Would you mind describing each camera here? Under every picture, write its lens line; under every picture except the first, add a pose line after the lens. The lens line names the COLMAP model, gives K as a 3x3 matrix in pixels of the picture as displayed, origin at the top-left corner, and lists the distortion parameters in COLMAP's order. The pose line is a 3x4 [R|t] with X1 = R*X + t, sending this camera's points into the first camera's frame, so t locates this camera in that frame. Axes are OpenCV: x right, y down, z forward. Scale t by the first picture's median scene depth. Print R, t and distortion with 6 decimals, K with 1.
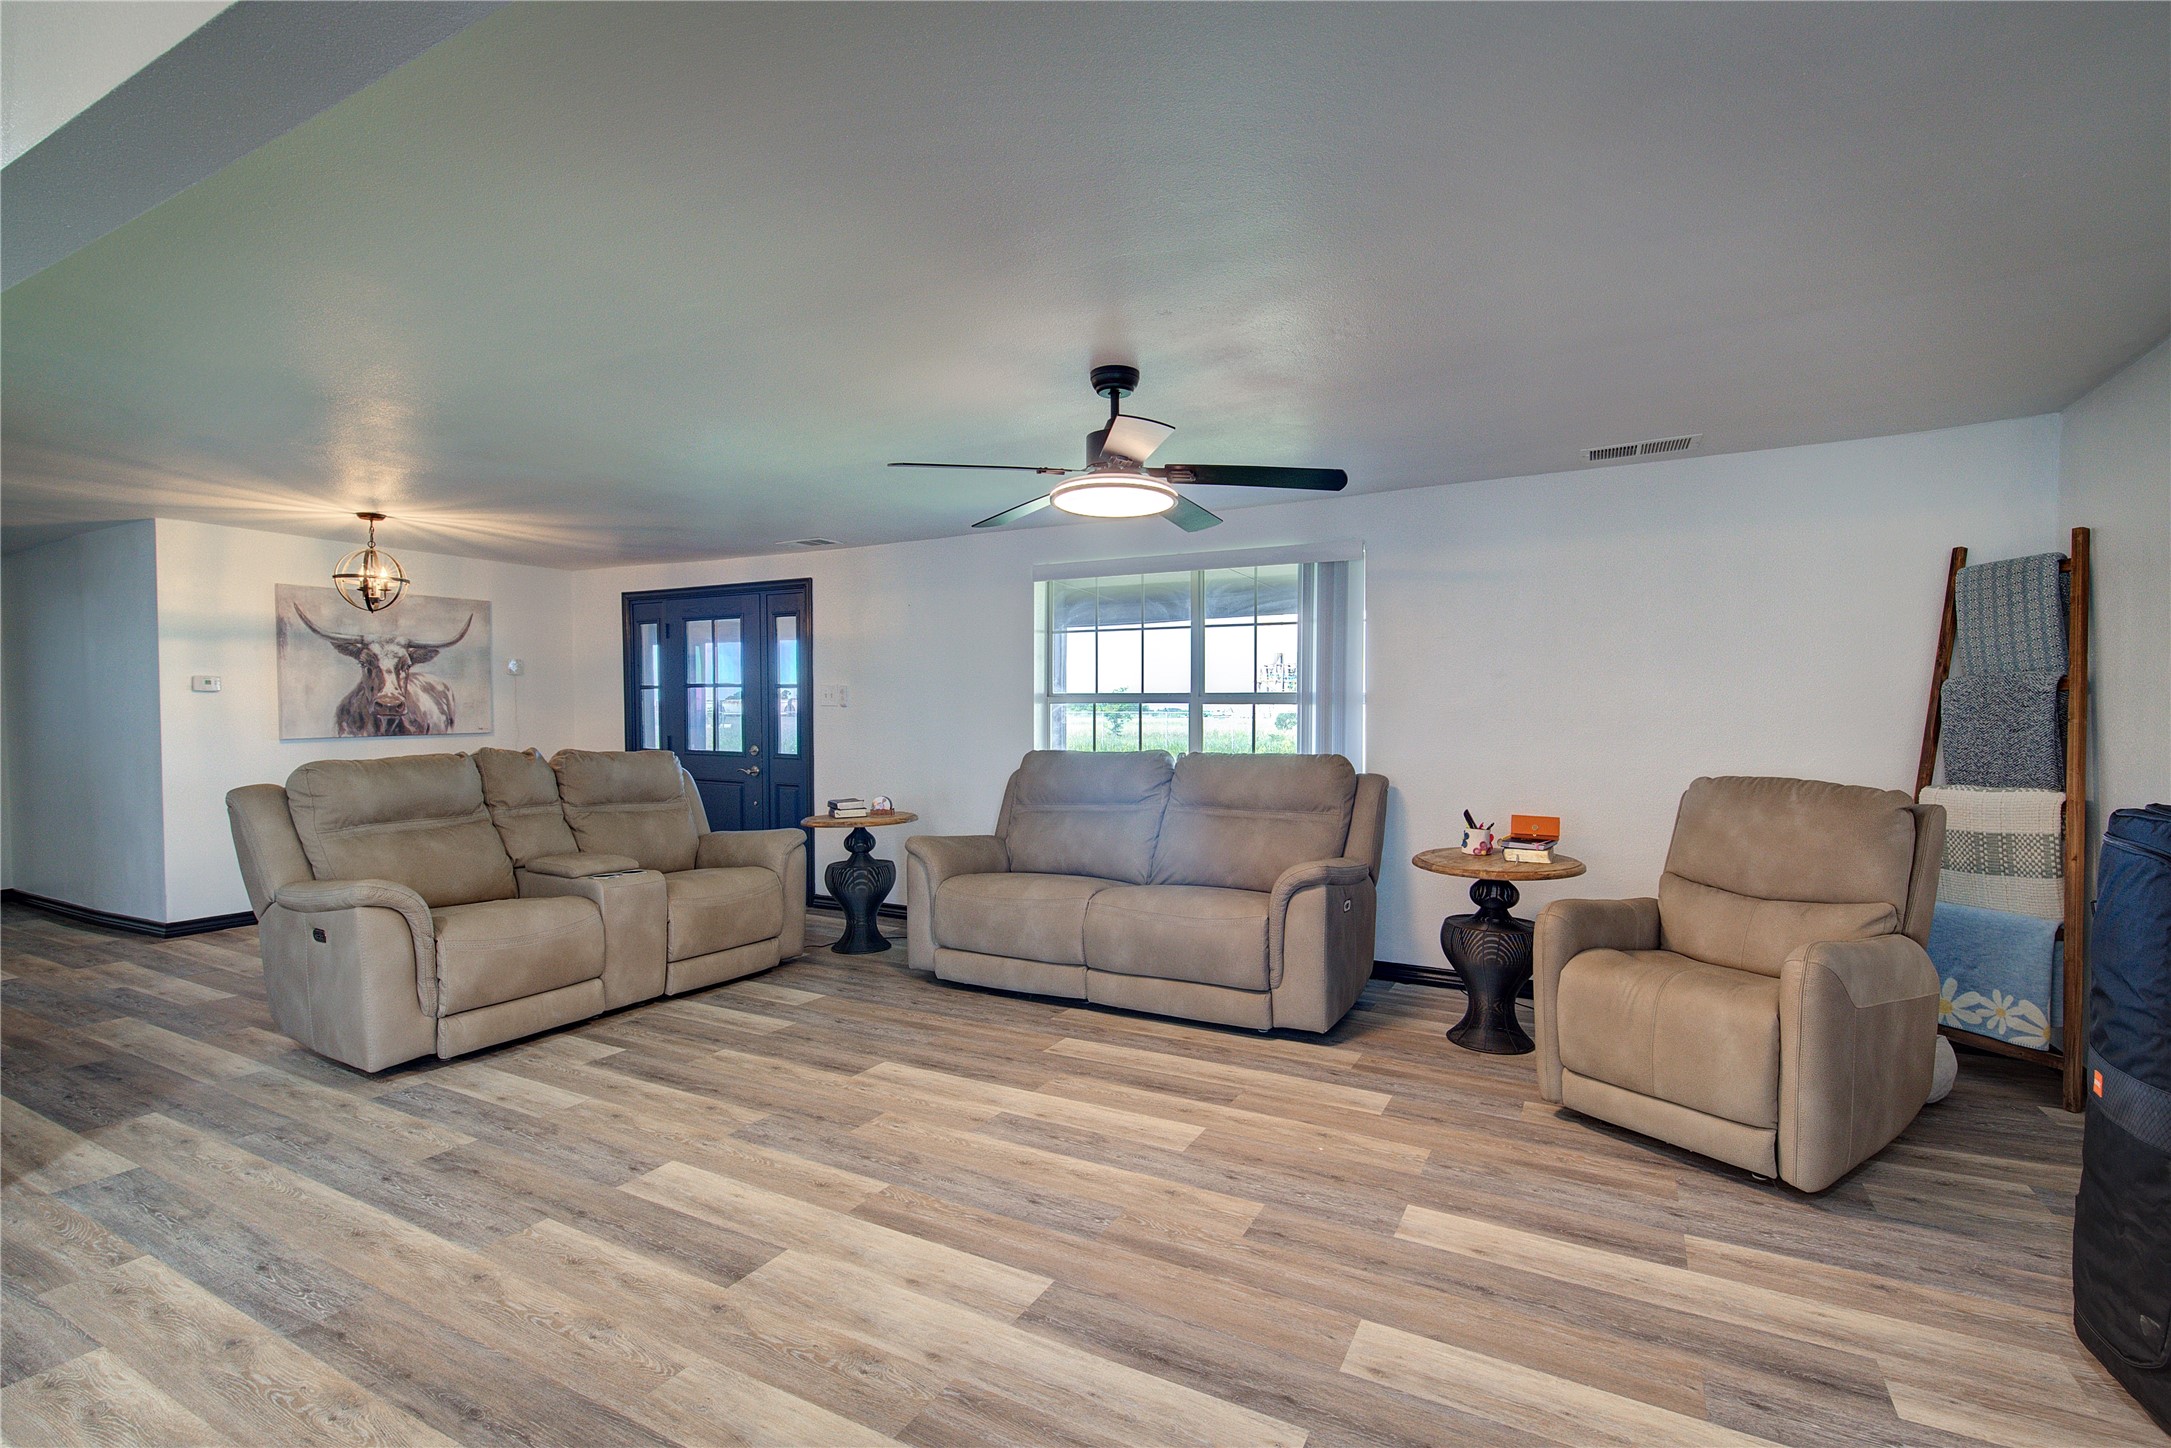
lens RADIAL K [[986.9, 0, 1088.7], [0, 986.9, 718.5], [0, 0, 1]] dist [-0.003141, 0.000582]
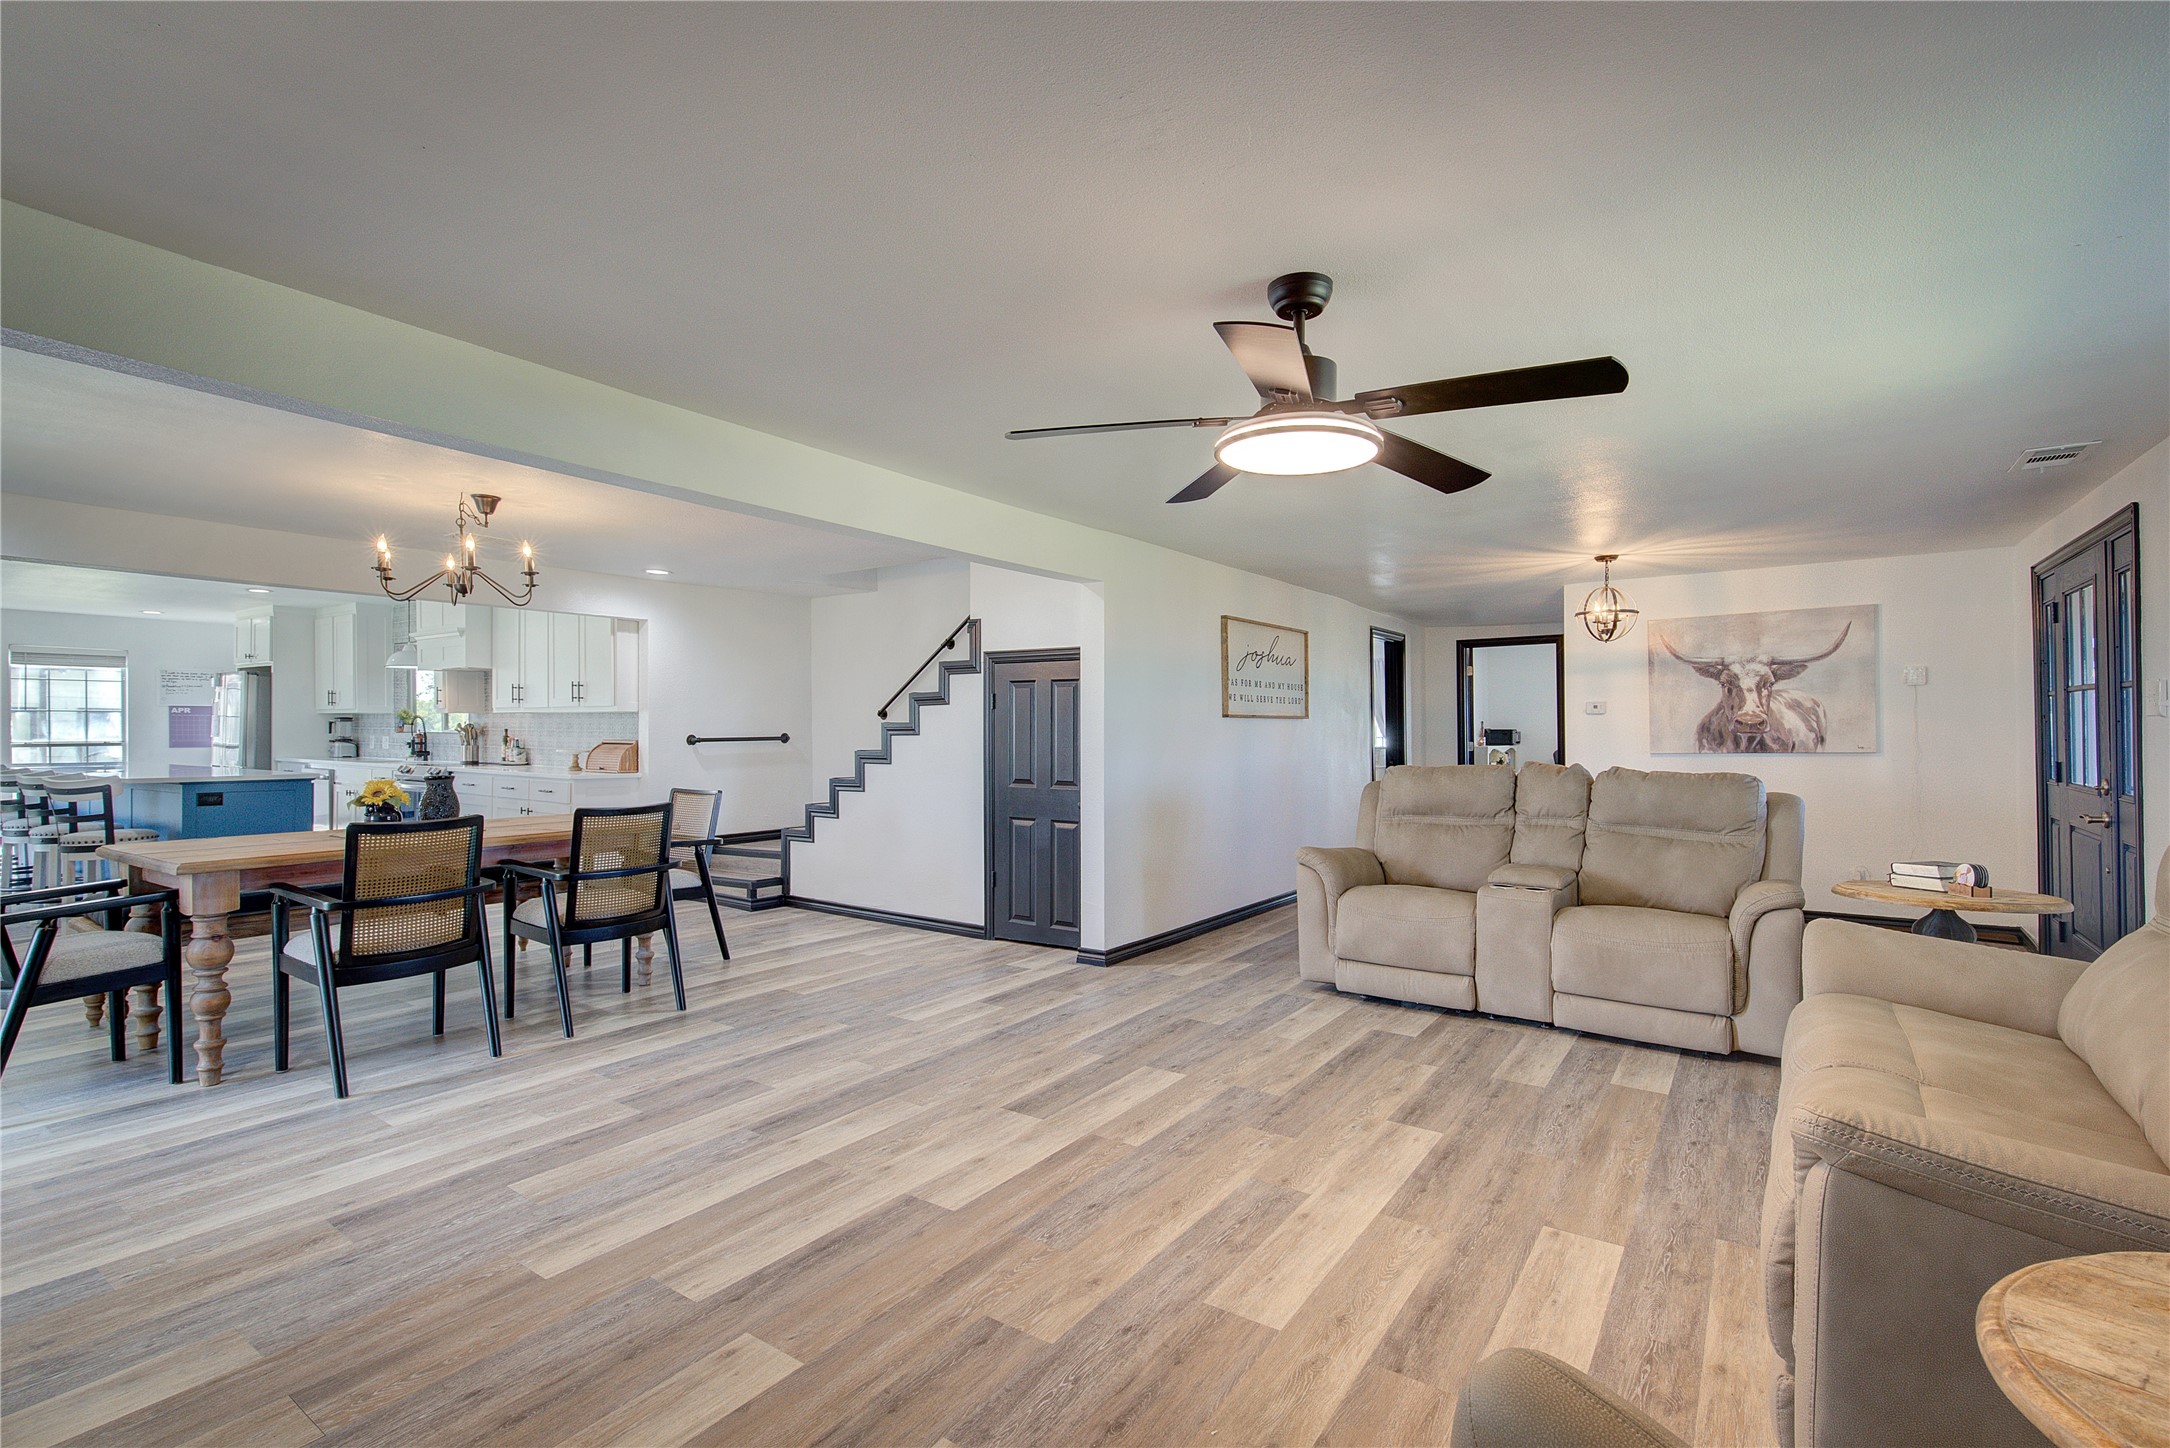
lens RADIAL K [[986.4, 0, 1102.8], [0, 986.4, 724.5], [0, 0, 1]] dist [-0.003141, 0.000582]
pose [[-0.106161, -0.009164, -0.994307, 0.754320], [-0.002440, 0.999957, -0.008956, -0.002251], [0.994346, 0.001475, -0.106179, 0.871532]]
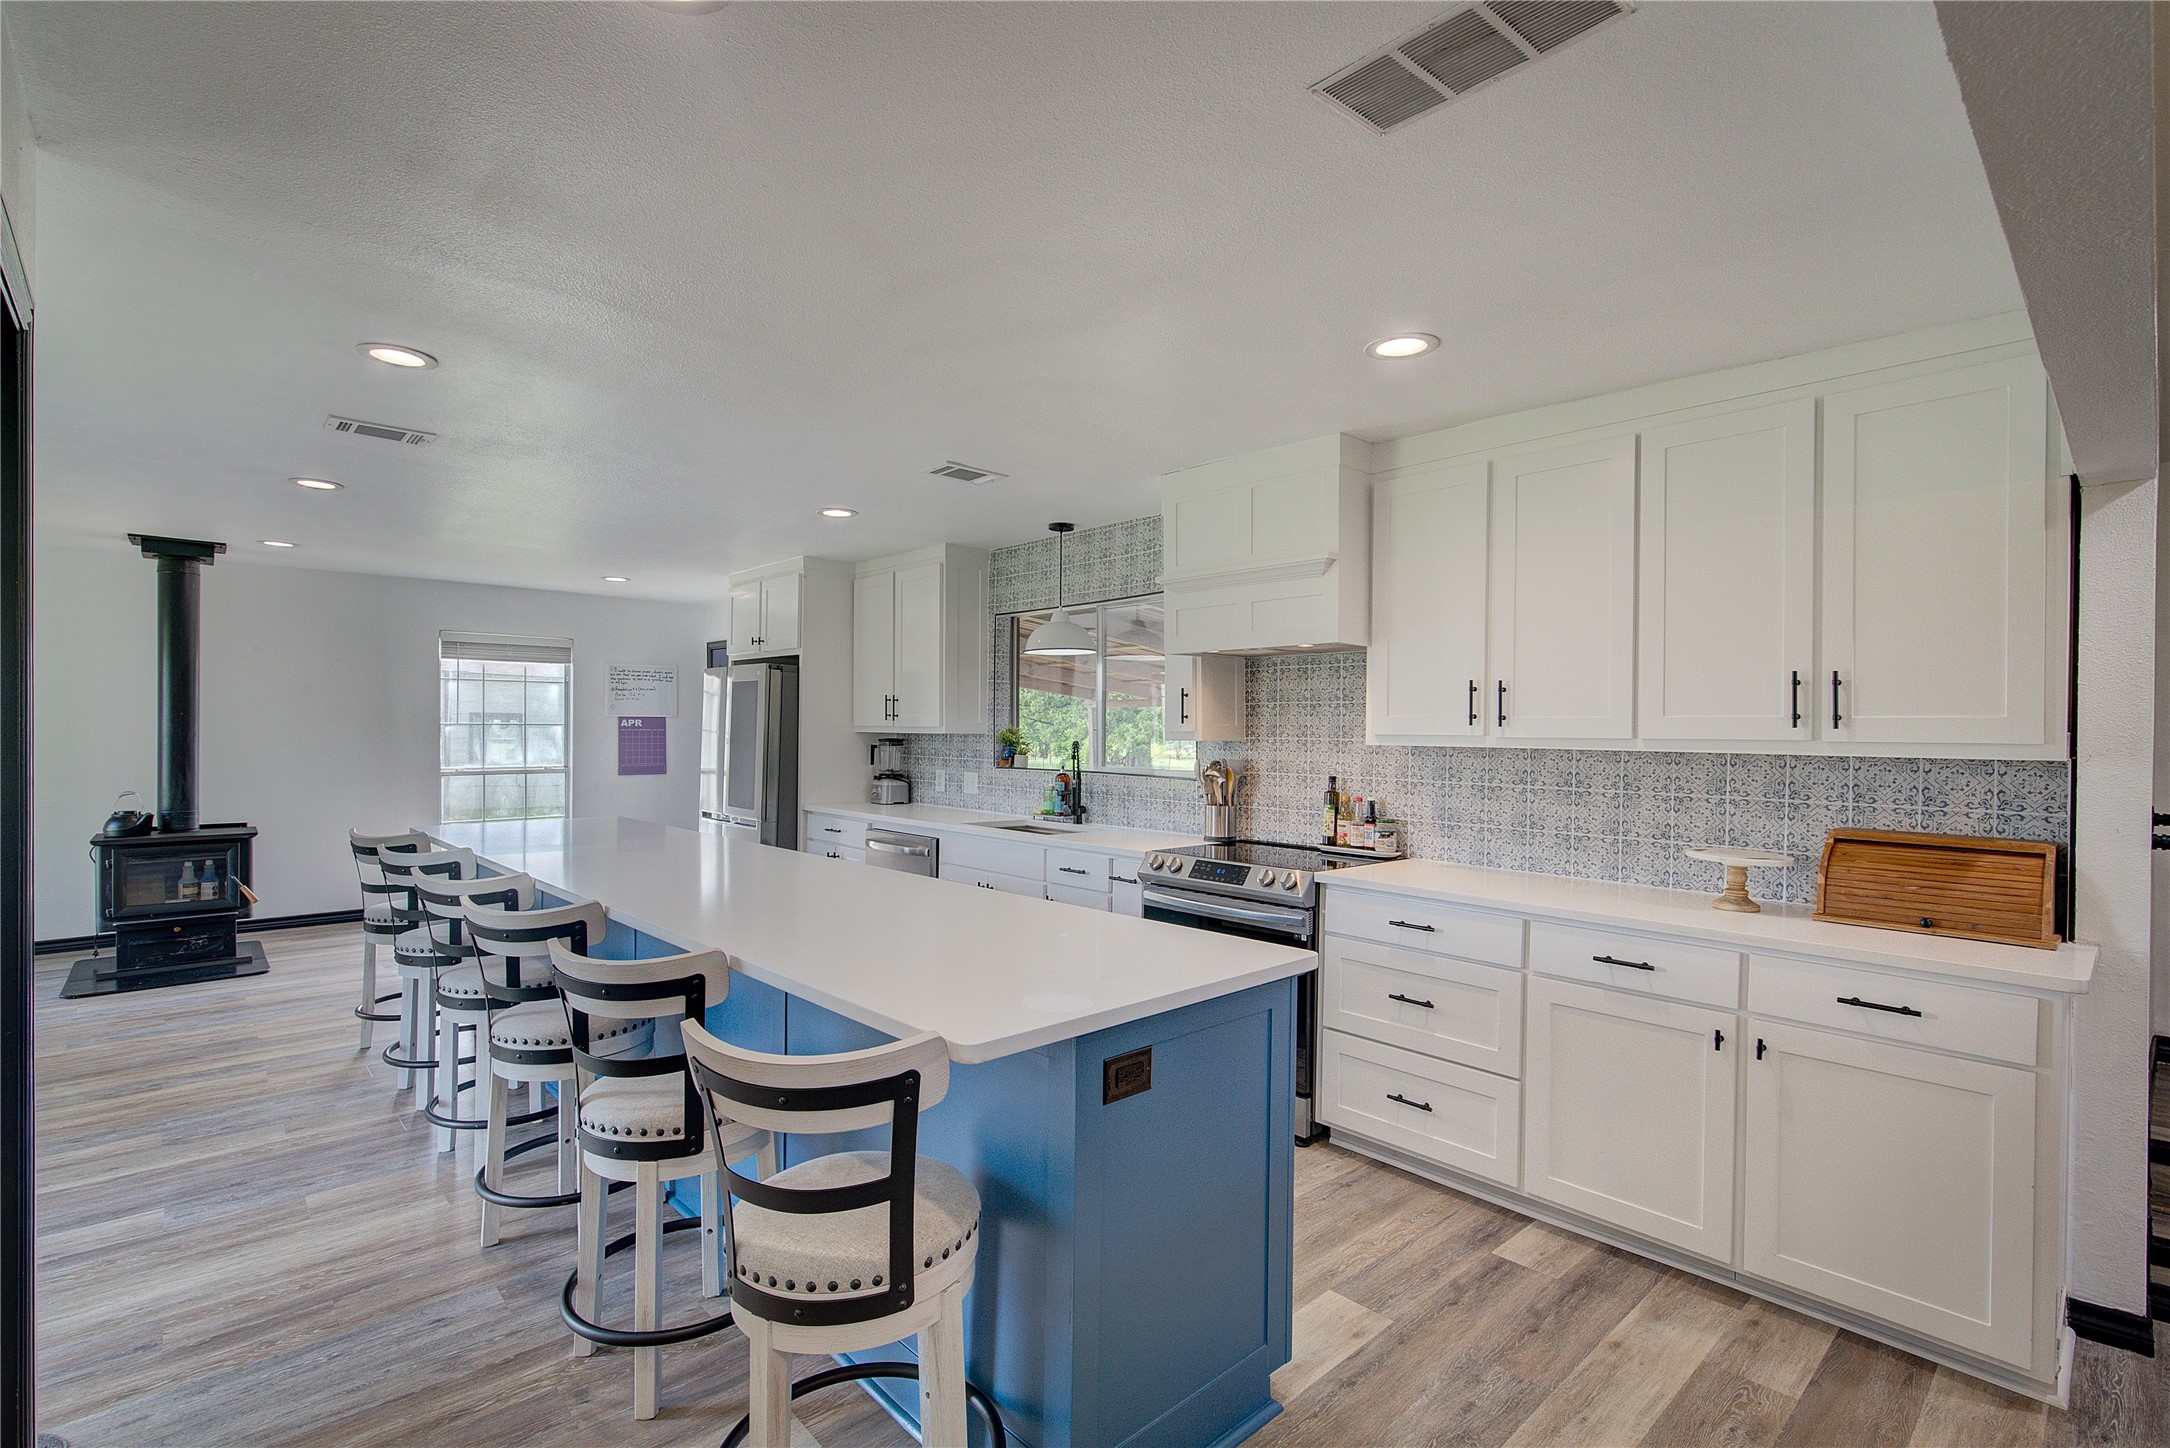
lens RADIAL K [[986.4, 0, 1082.4], [0, 986.4, 731.4], [0, 0, 1]] dist [-0.003141, 0.000582]
pose [[-0.332352, -0.001966, -0.943154, -0.404382], [-0.007719, 0.999970, 0.000635, -0.064658], [0.943124, 0.007491, -0.332357, -0.857015]]
